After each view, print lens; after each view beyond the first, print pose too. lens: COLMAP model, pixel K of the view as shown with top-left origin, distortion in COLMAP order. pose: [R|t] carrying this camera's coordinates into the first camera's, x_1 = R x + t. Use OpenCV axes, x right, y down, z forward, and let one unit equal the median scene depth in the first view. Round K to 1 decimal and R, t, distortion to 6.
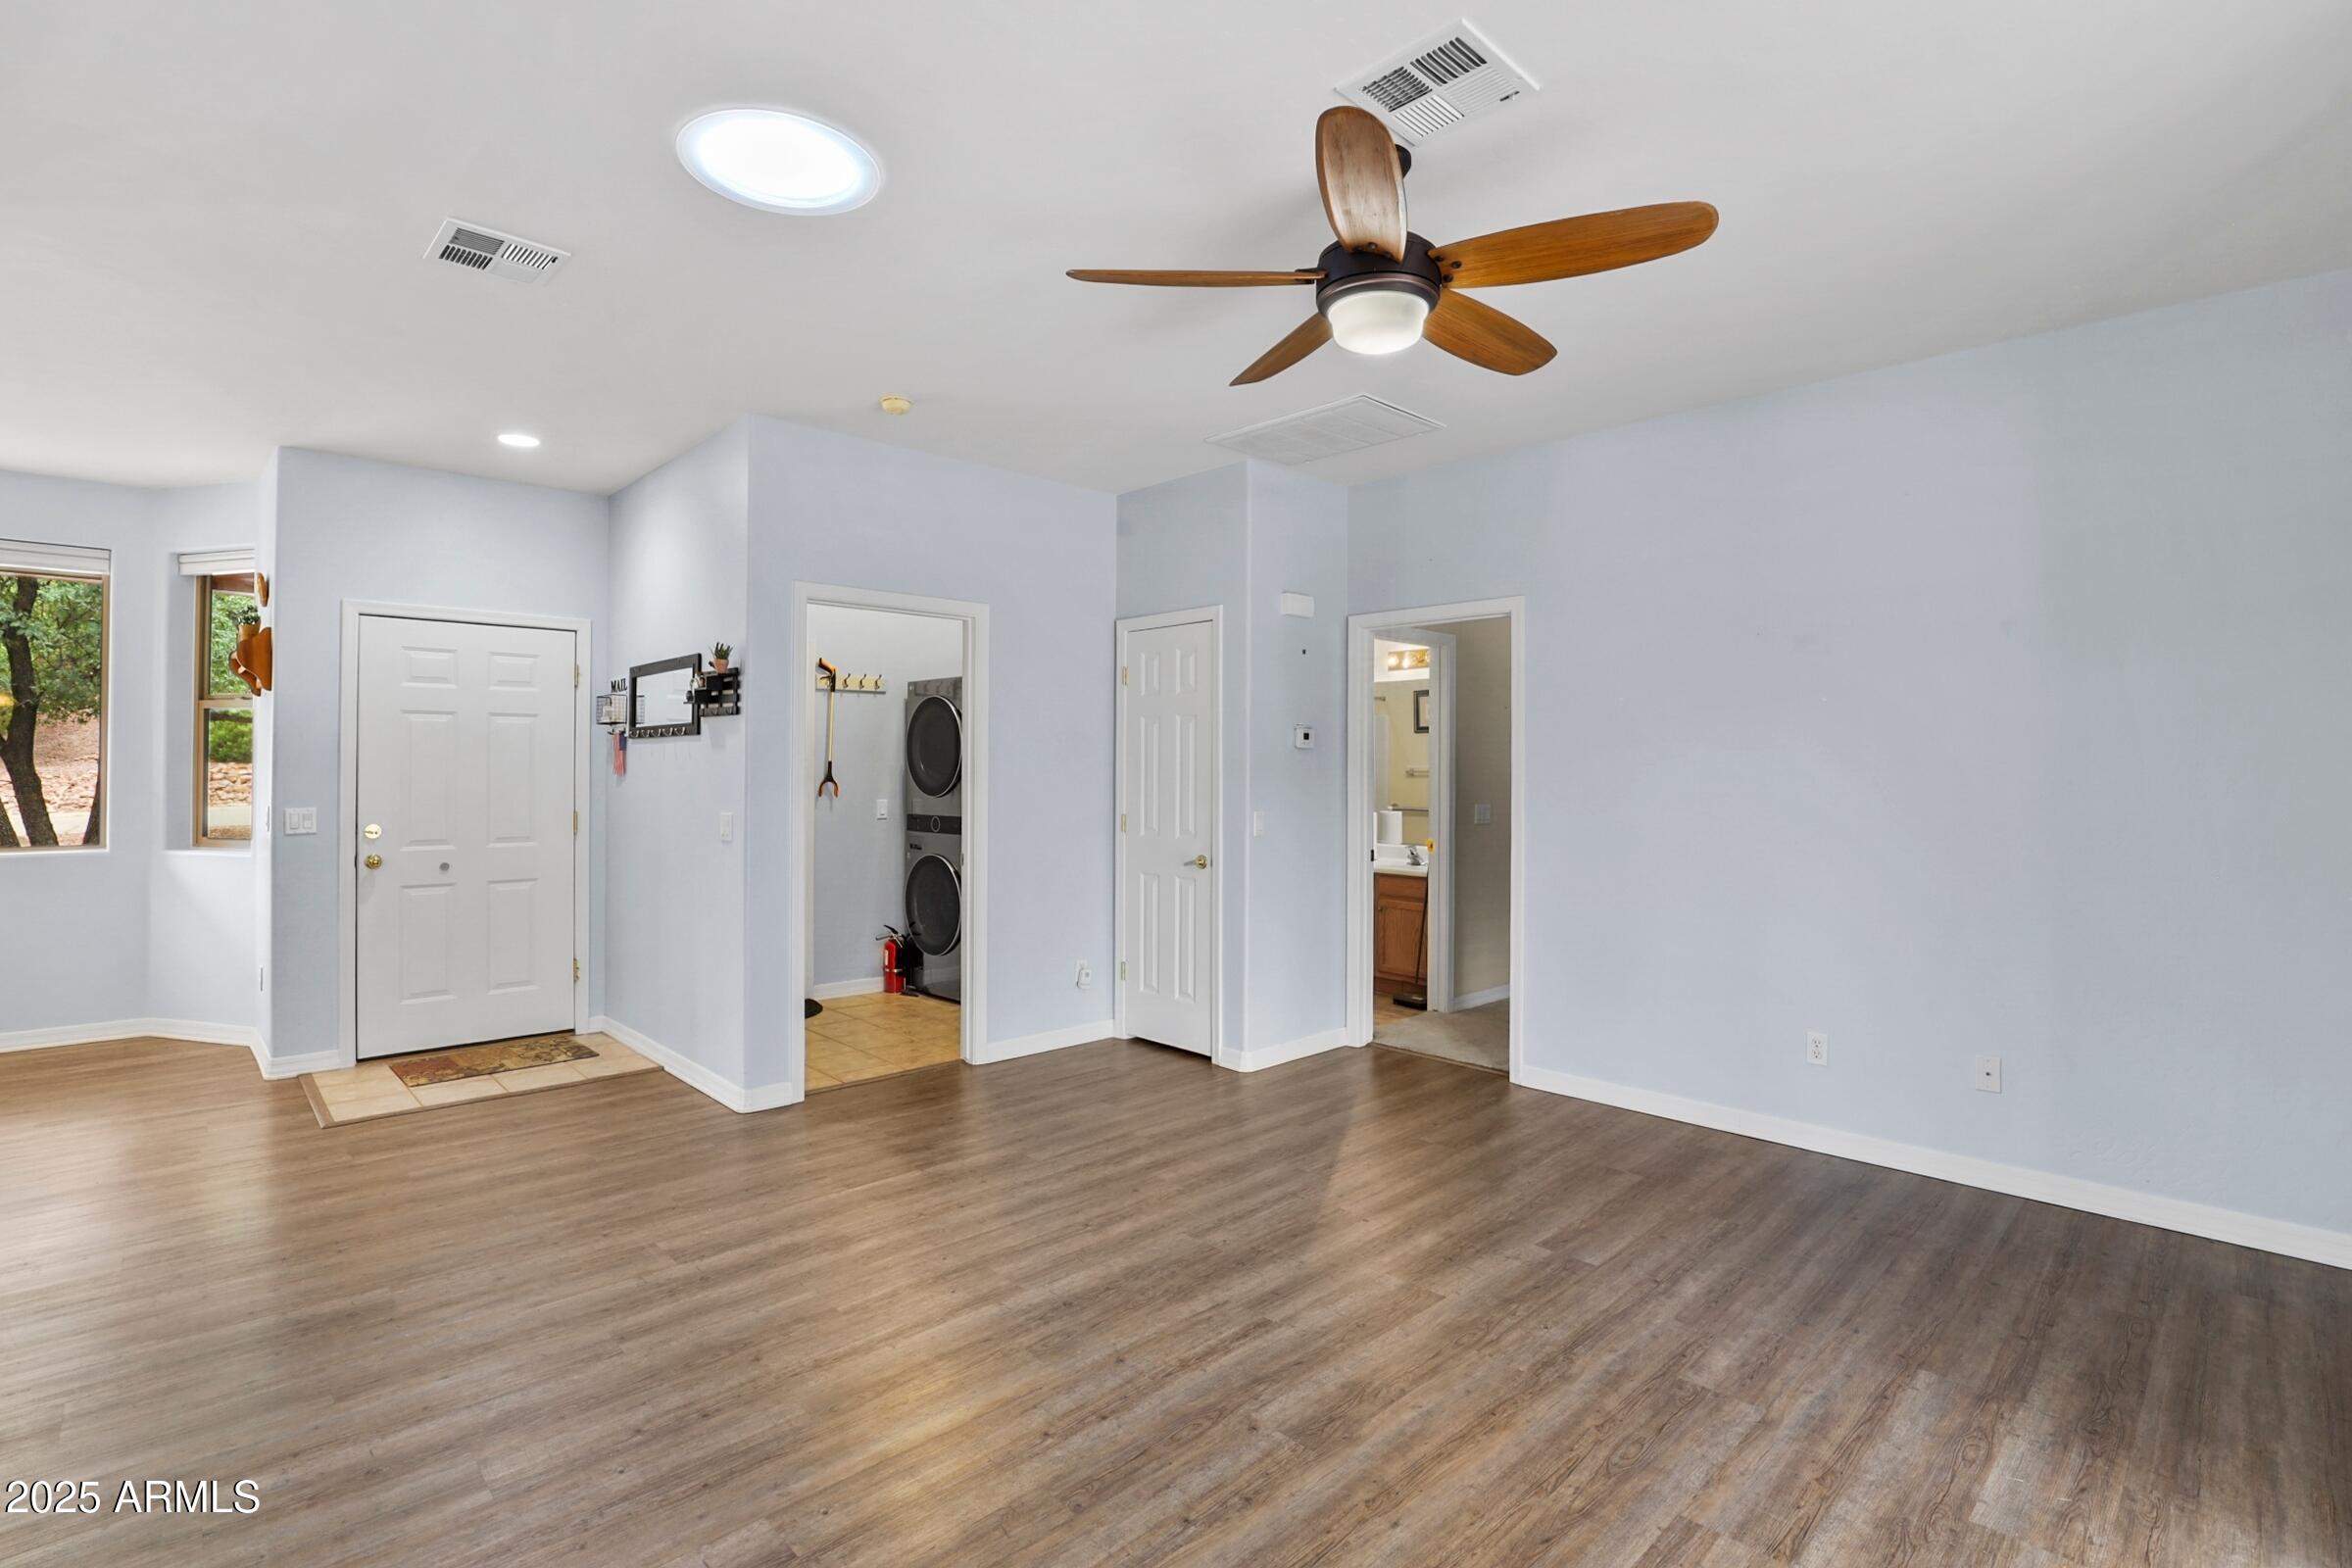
lens RADIAL K [[1098.1, 0, 1180.2], [0, 1098.1, 766.1], [0, 0, 1]] dist [-0.033441, 0.002681]
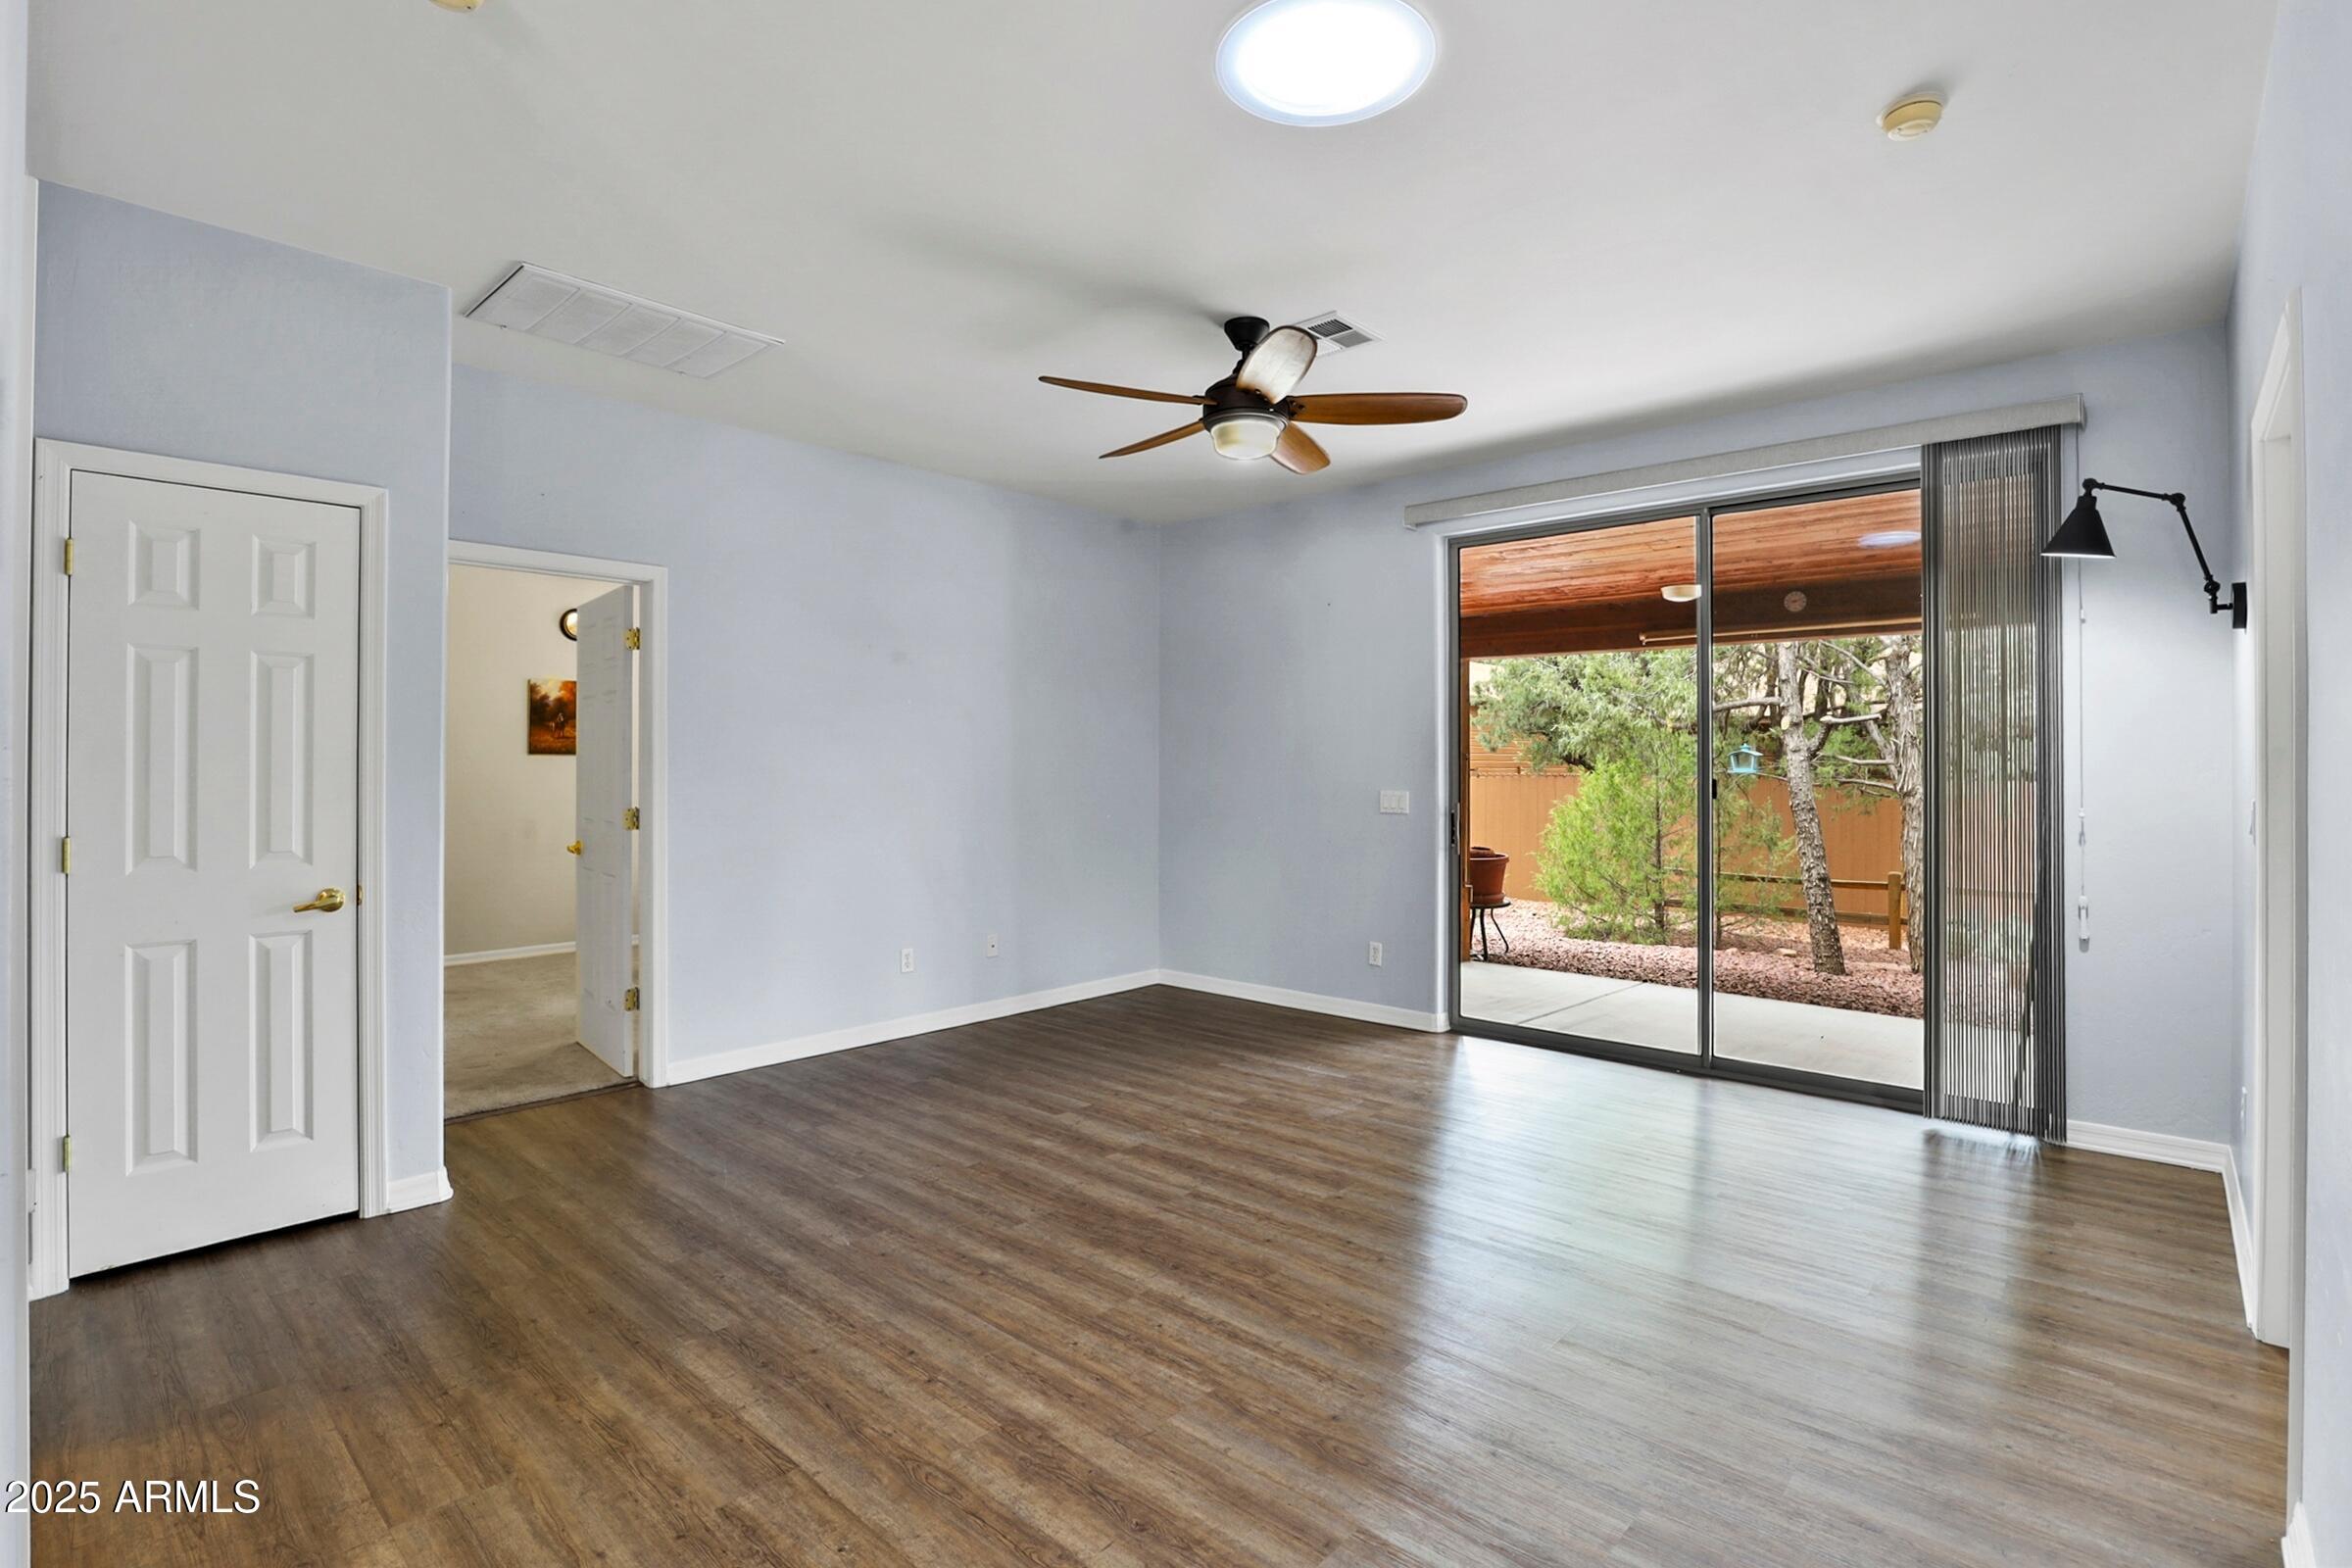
lens RADIAL K [[1098.1, 0, 1182.1], [0, 1098.1, 762.6], [0, 0, 1]] dist [-0.033441, 0.002681]
pose [[-0.065765, -0.000822, 0.997835, -0.966743], [-0.001741, 0.999998, 0.000709, 0.014406], [-0.997834, -0.001690, -0.065767, 0.908481]]
